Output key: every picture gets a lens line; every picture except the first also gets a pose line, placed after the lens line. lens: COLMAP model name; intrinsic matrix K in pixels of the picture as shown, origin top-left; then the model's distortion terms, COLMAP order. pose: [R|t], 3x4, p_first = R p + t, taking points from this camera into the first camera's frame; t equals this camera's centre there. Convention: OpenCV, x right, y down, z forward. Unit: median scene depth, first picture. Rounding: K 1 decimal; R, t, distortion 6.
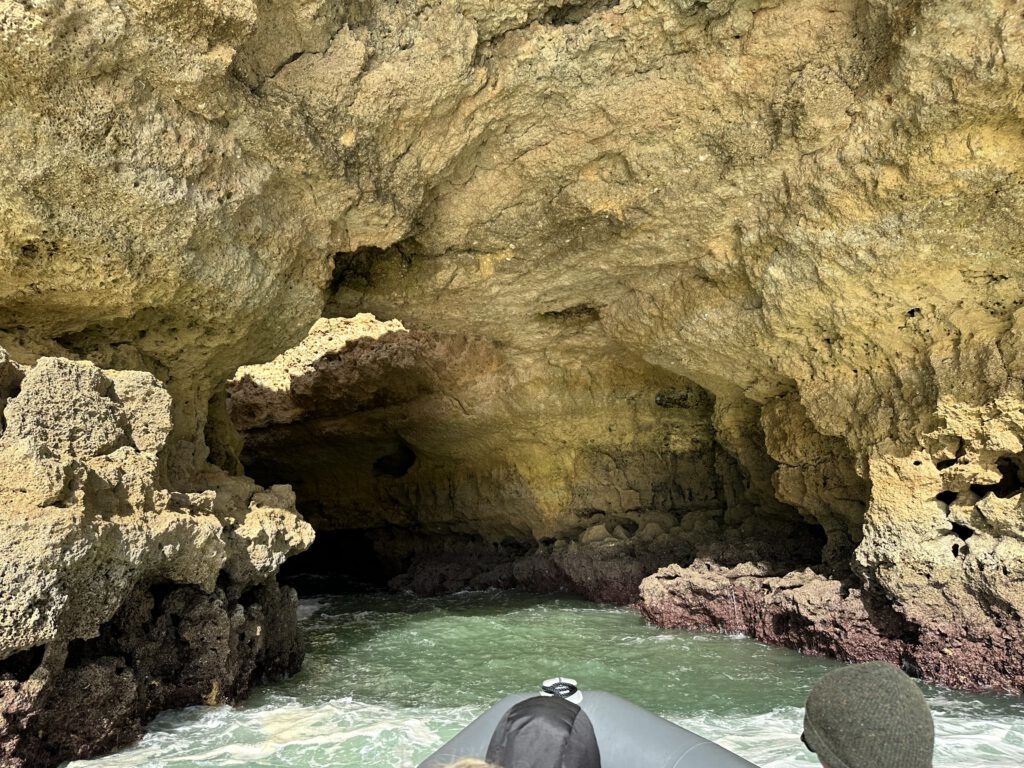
lens RADIAL K [[669.6, 0, 512.0], [0, 669.6, 384.0], [0, 0, 1]] dist [0.023703, -0.079831]
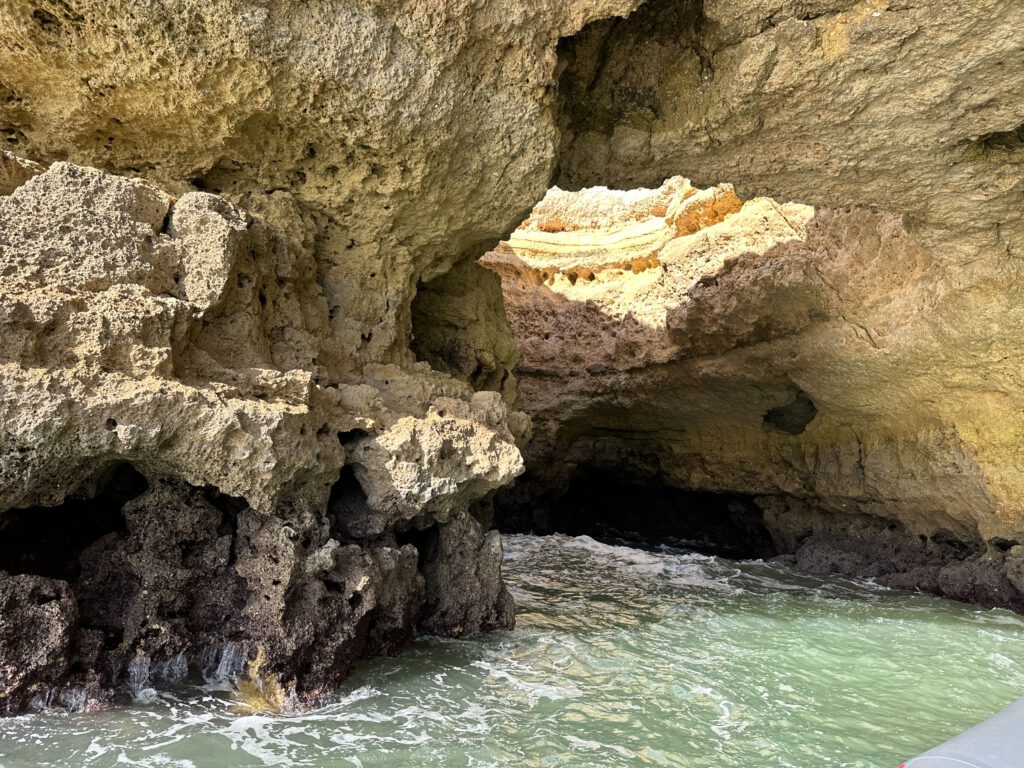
lens RADIAL K [[705.4, 0, 512.0], [0, 705.4, 384.0], [0, 0, 1]] dist [0.077962, -0.094668]
pose [[0.821761, 0.047818, -0.567823, 0.048291], [-0.012532, 0.997748, 0.065887, 0.040095], [0.569695, -0.047027, 0.820510, 0.171190]]
